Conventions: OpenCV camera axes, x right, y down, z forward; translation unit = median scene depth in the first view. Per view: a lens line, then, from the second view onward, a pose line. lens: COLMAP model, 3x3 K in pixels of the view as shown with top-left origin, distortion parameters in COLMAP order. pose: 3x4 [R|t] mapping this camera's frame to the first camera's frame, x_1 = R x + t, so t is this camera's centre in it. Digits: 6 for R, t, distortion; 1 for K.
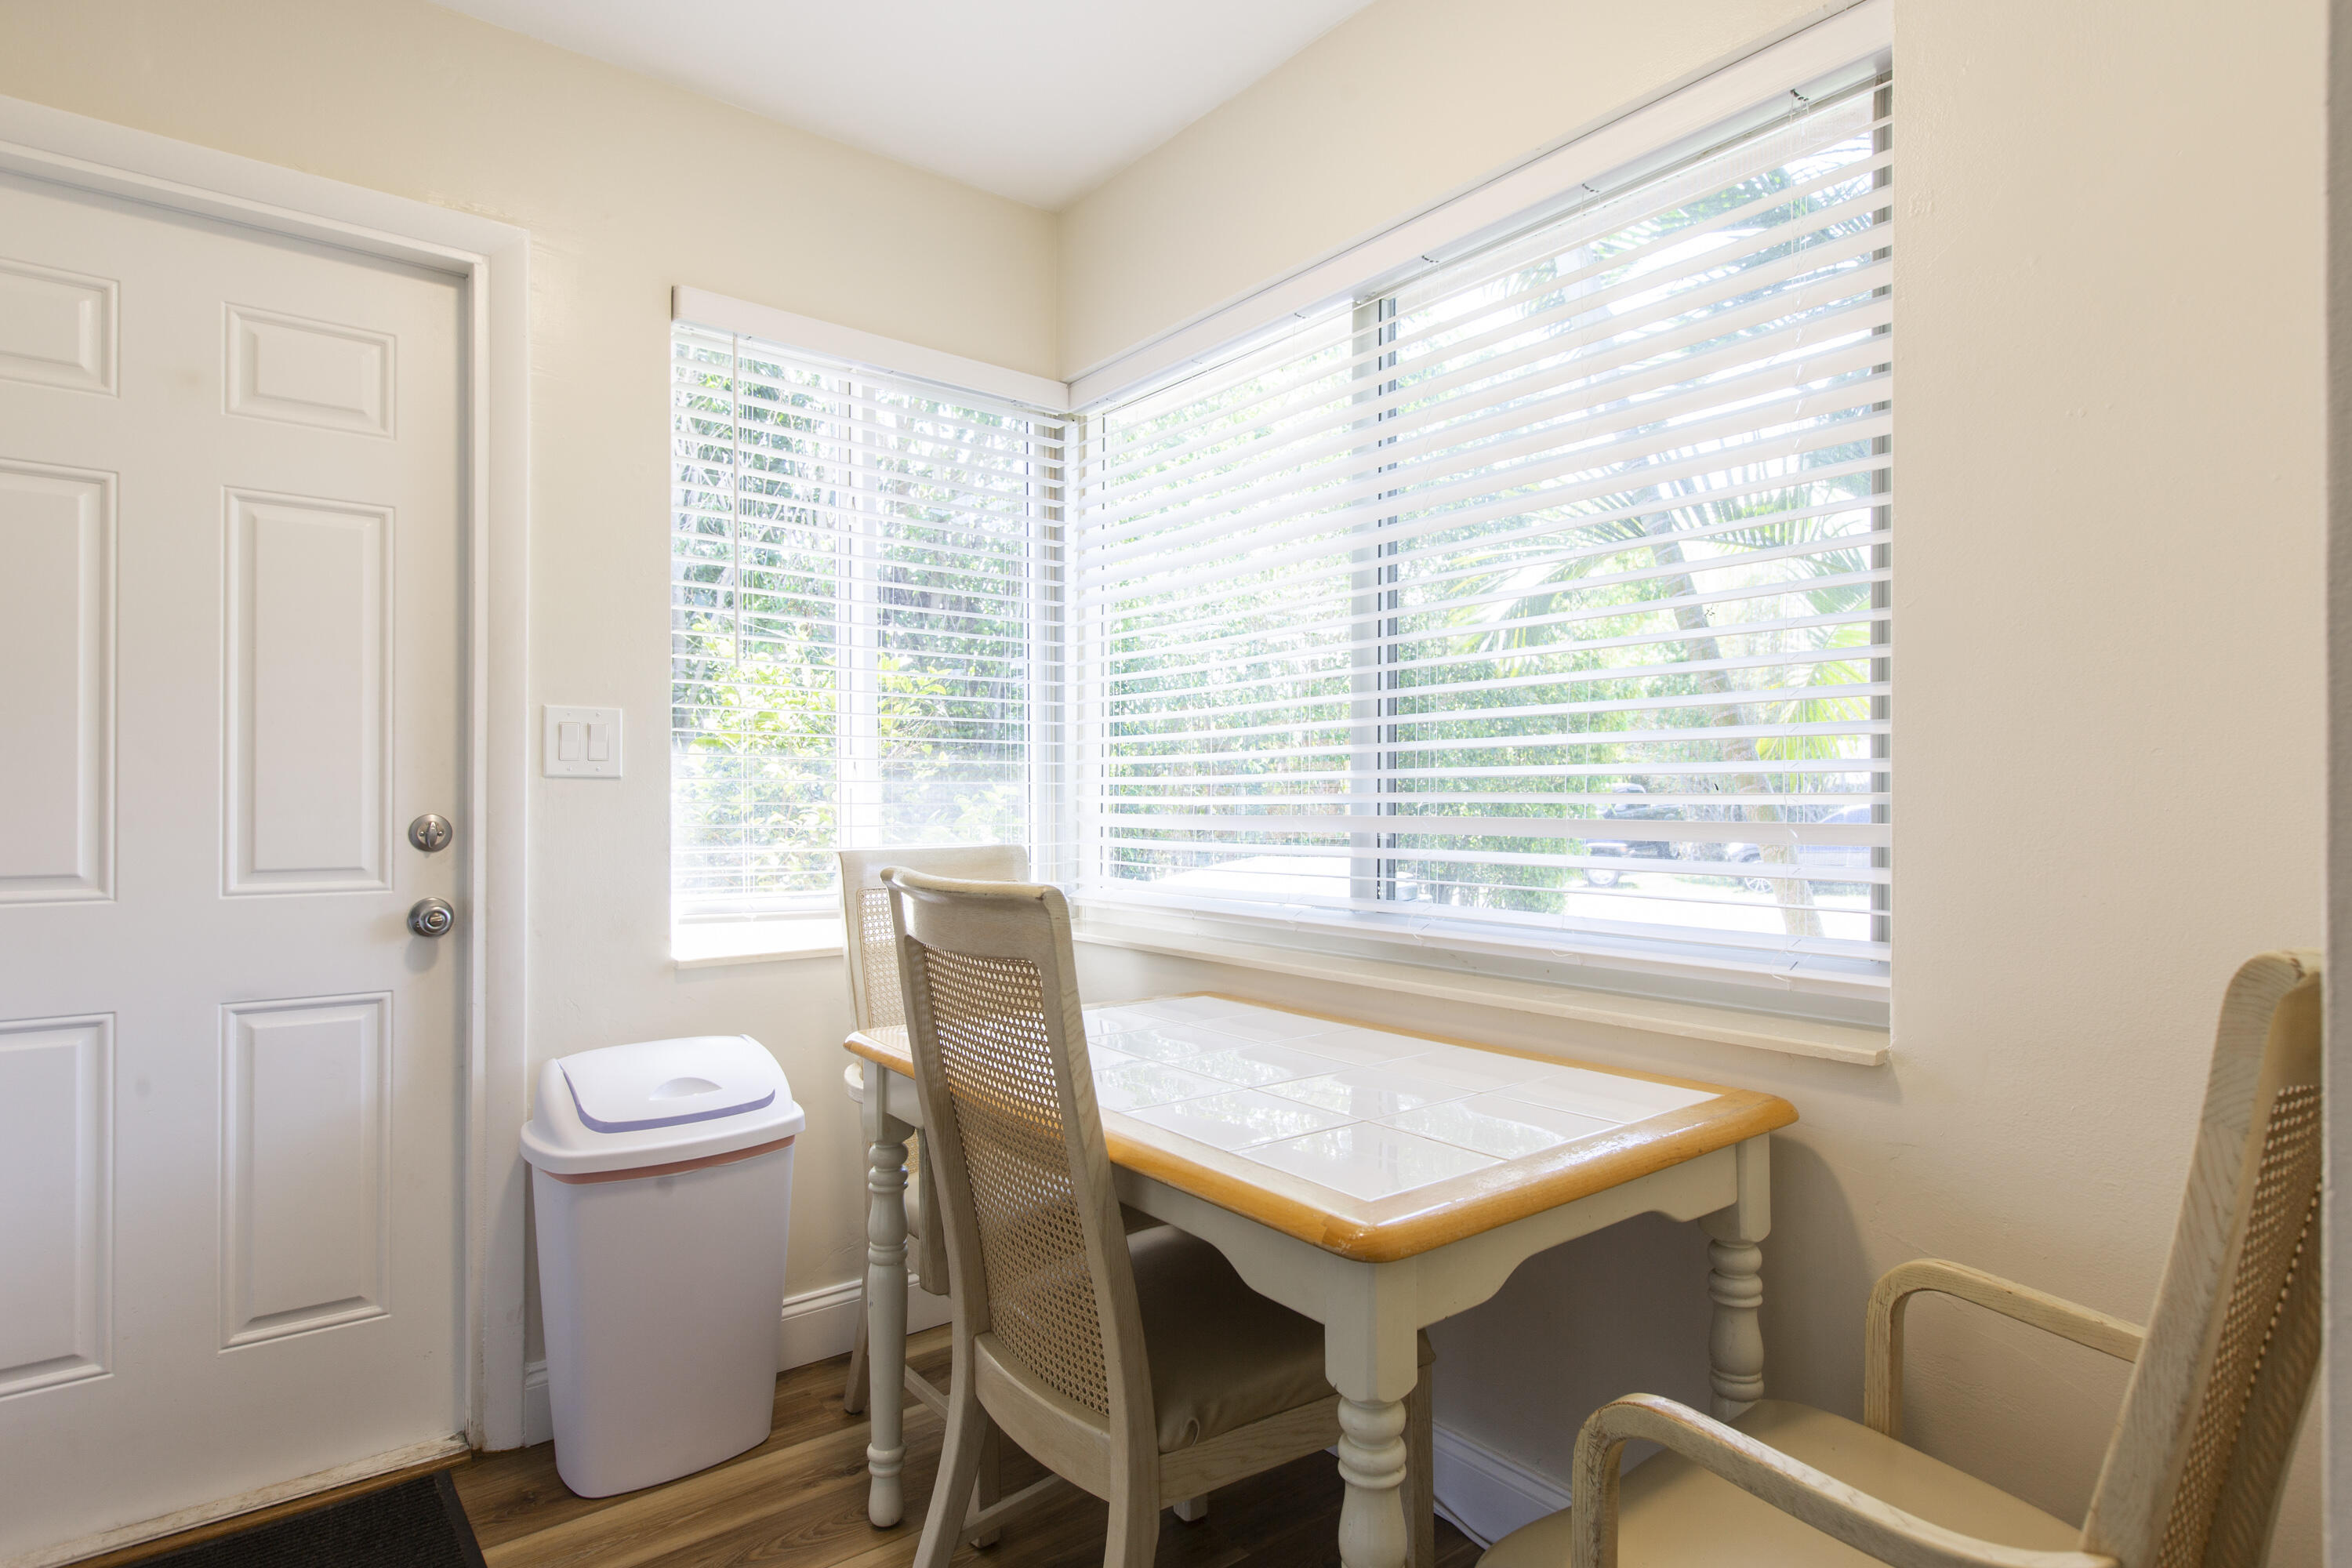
lens RADIAL K [[1255.5, 0, 1176.9], [0, 1255.5, 795.4], [0, 0, 1]] dist [0.002542, 0.000173]
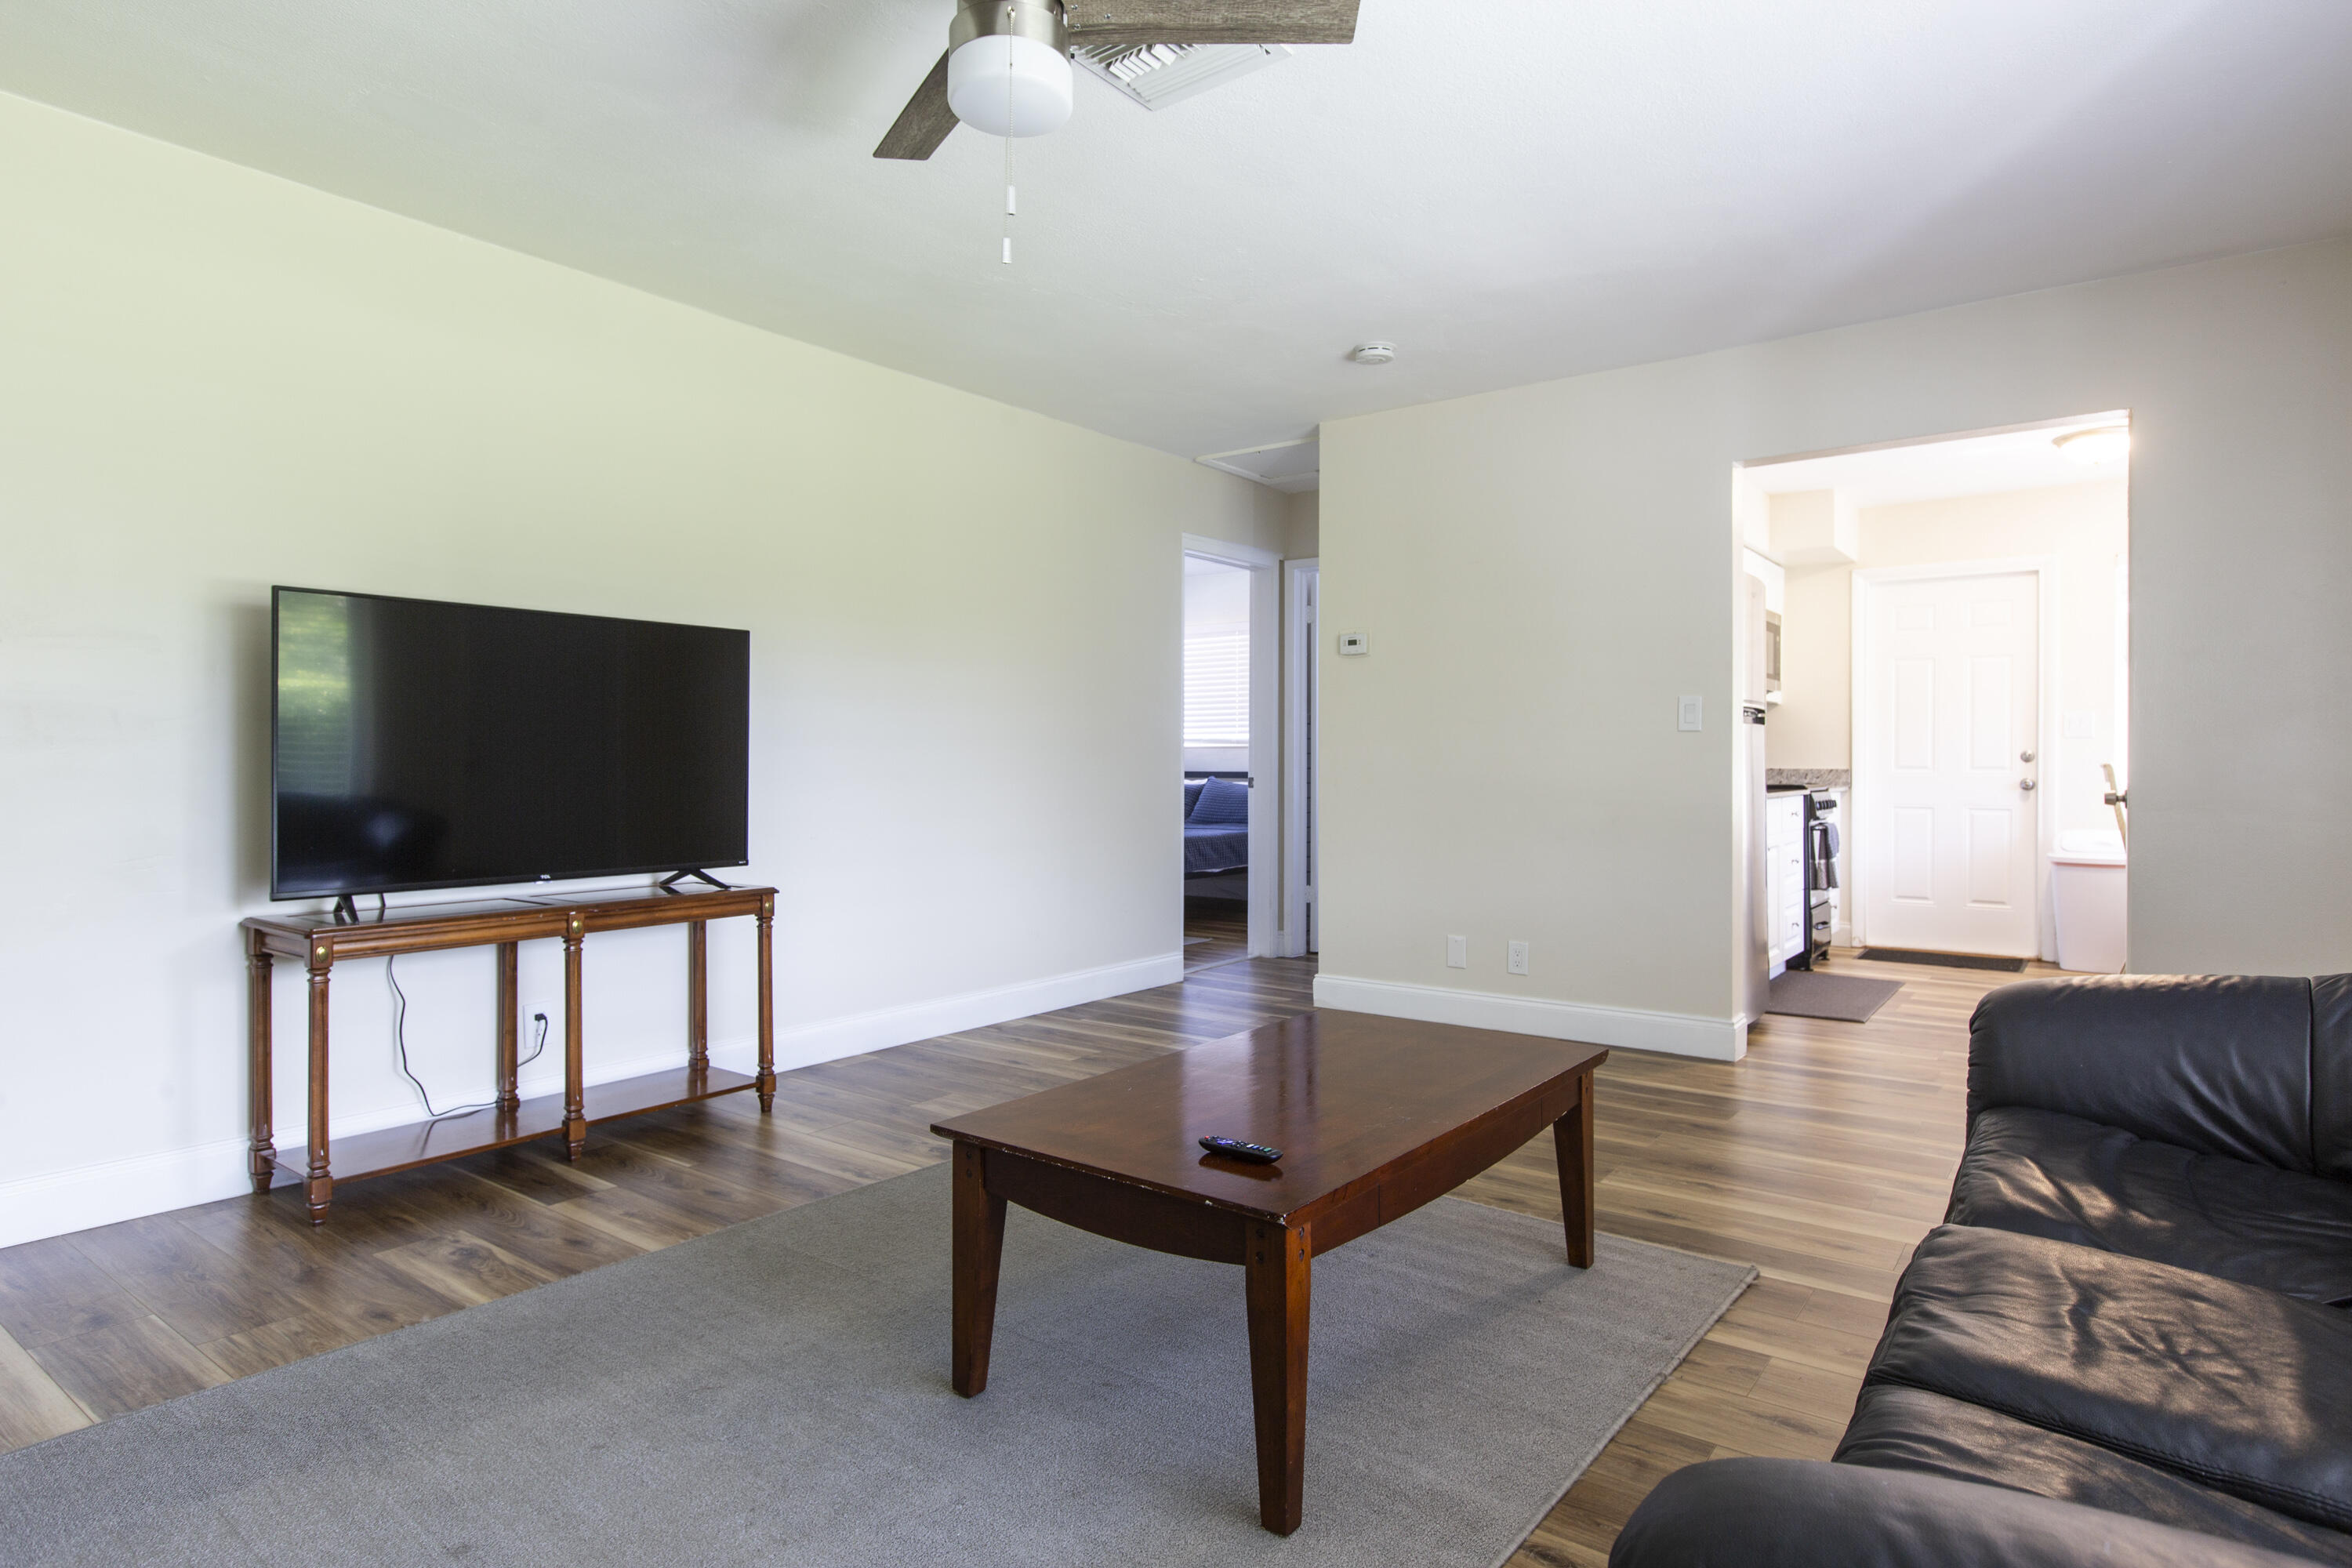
lens RADIAL K [[1290.9, 0, 1177.7], [0, 1290.9, 770.3], [0, 0, 1]] dist [0.020083, 0.000506]
pose [[0.252718, 0.007616, -0.967510, 2.011475], [0.003802, 0.999953, 0.008865, 0.029147], [0.967533, -0.005918, 0.252677, -1.858276]]
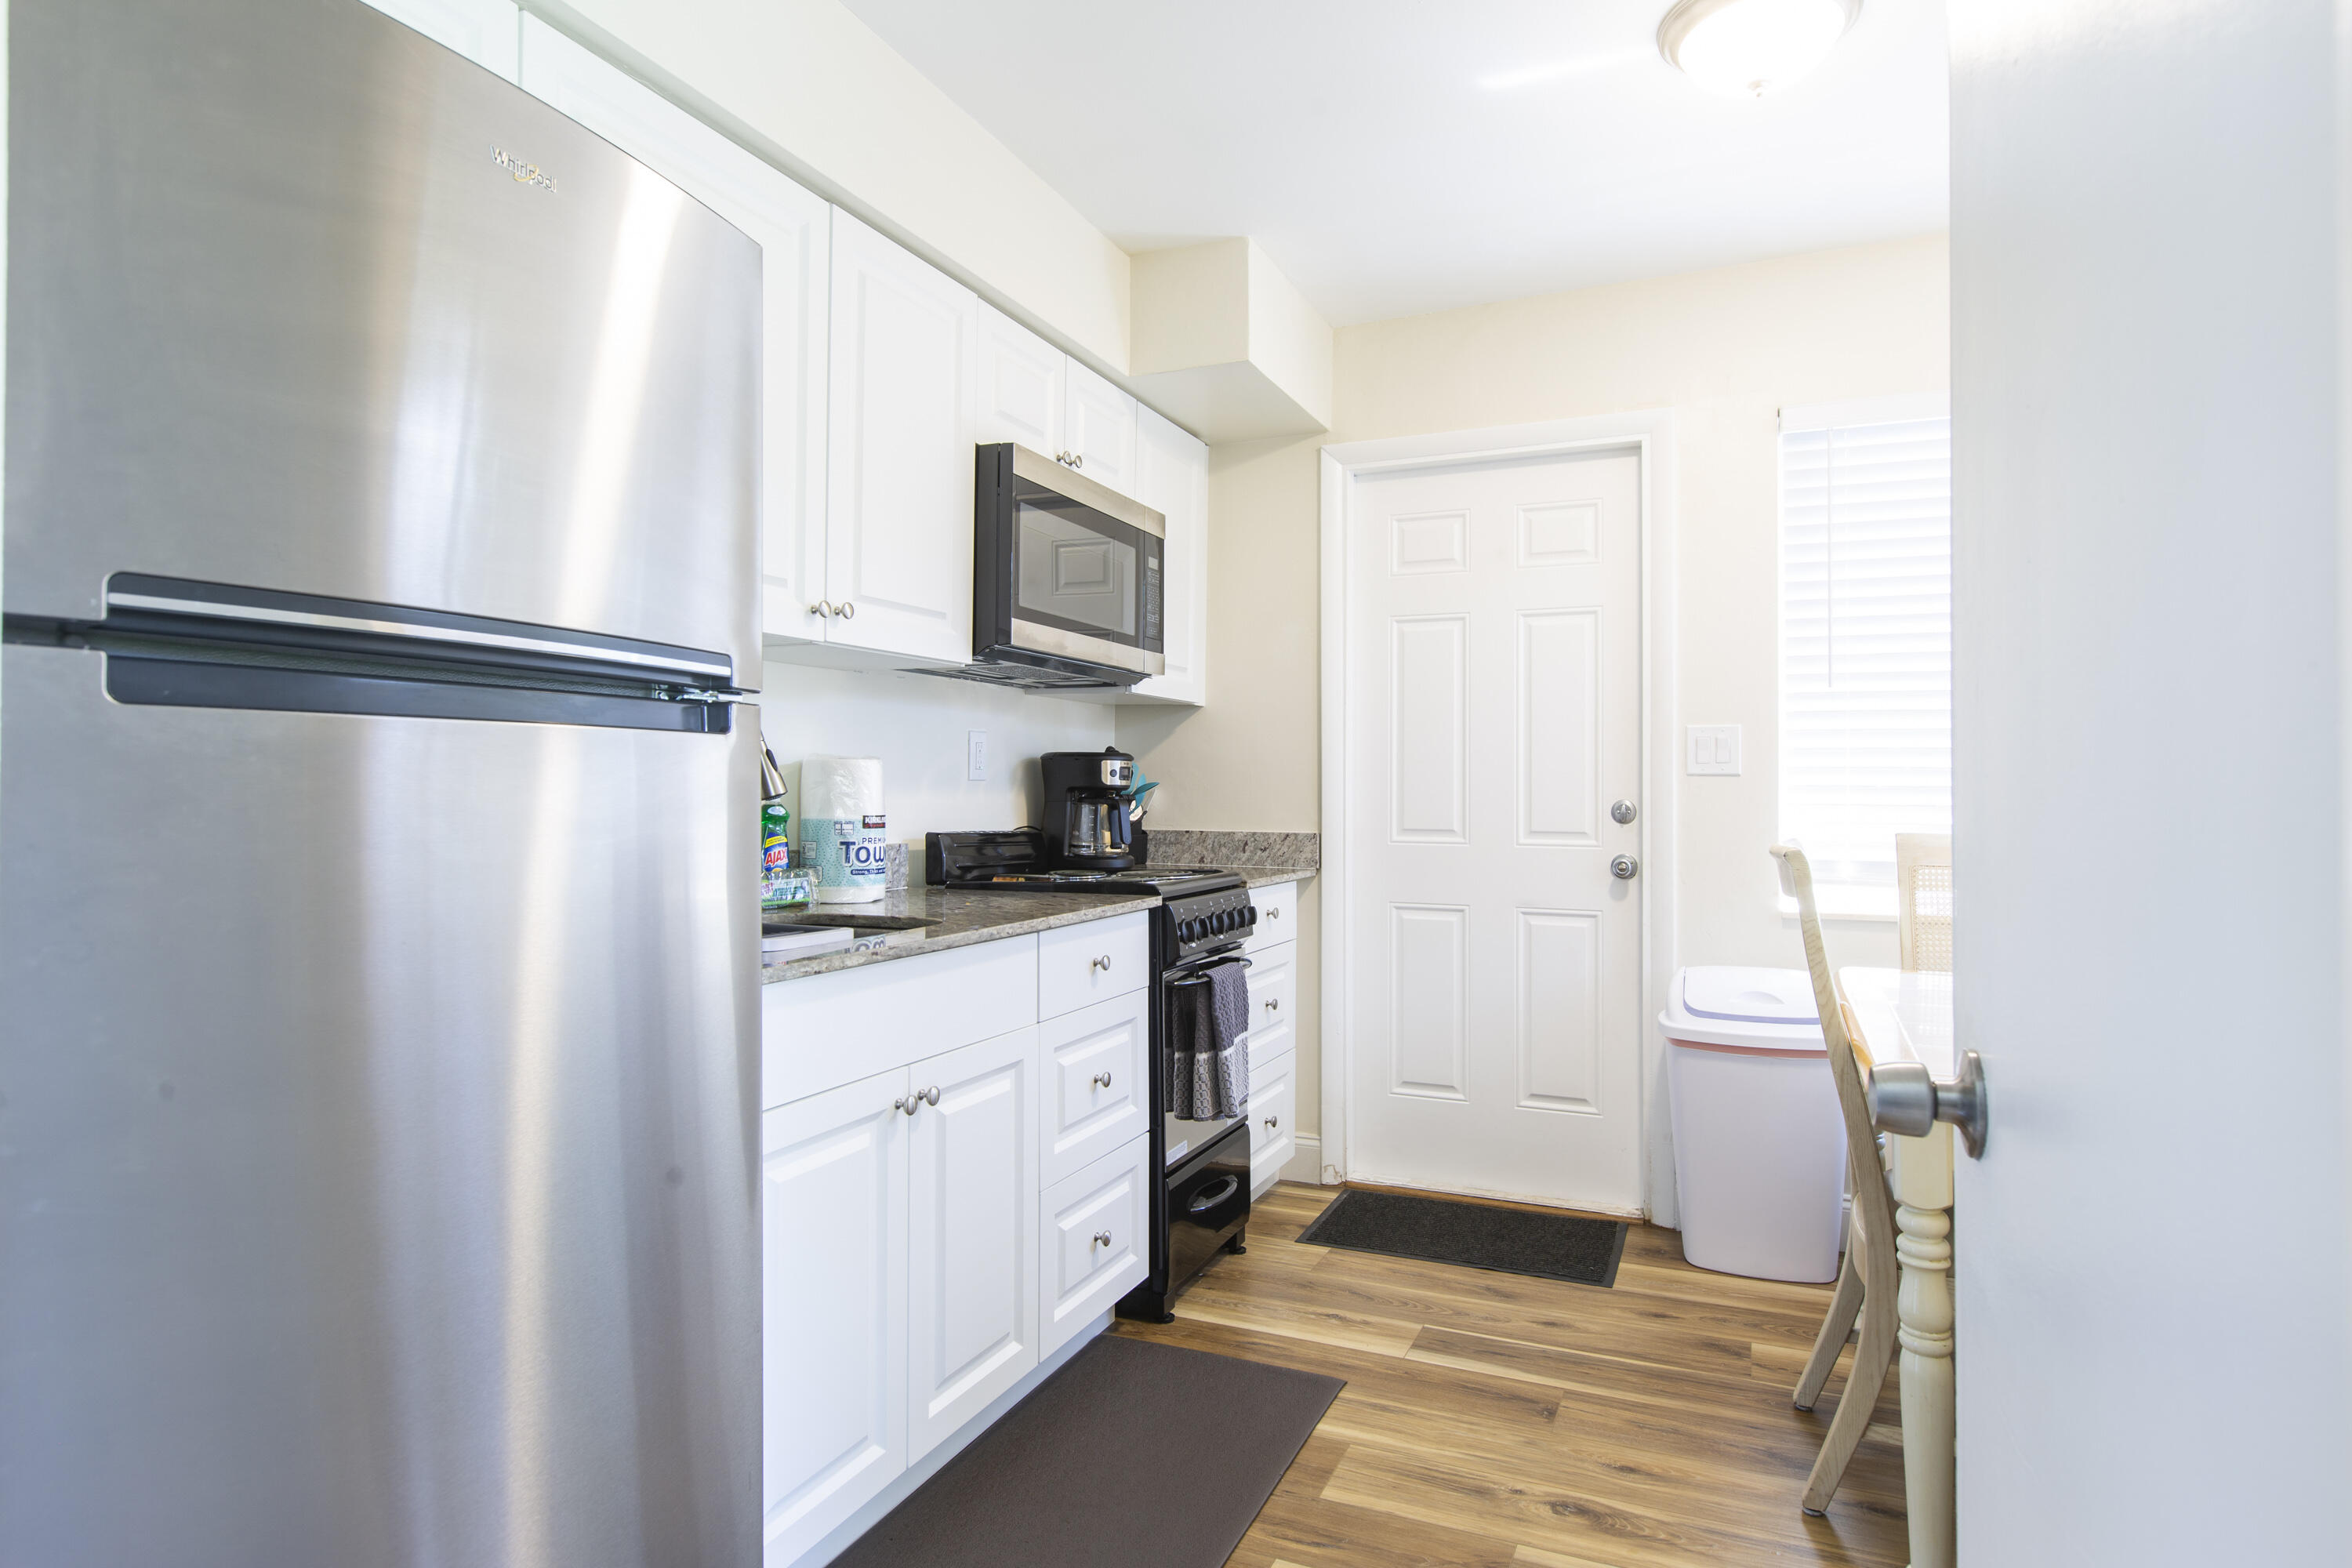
lens RADIAL K [[1290.9, 0, 1177.7], [0, 1290.9, 770.3], [0, 0, 1]] dist [0.020083, 0.000506]
pose [[0.461386, -0.013922, -0.887090, 0.586320], [0.000625, 0.999882, -0.015367, 0.003171], [0.887199, 0.006536, 0.461340, -0.229409]]
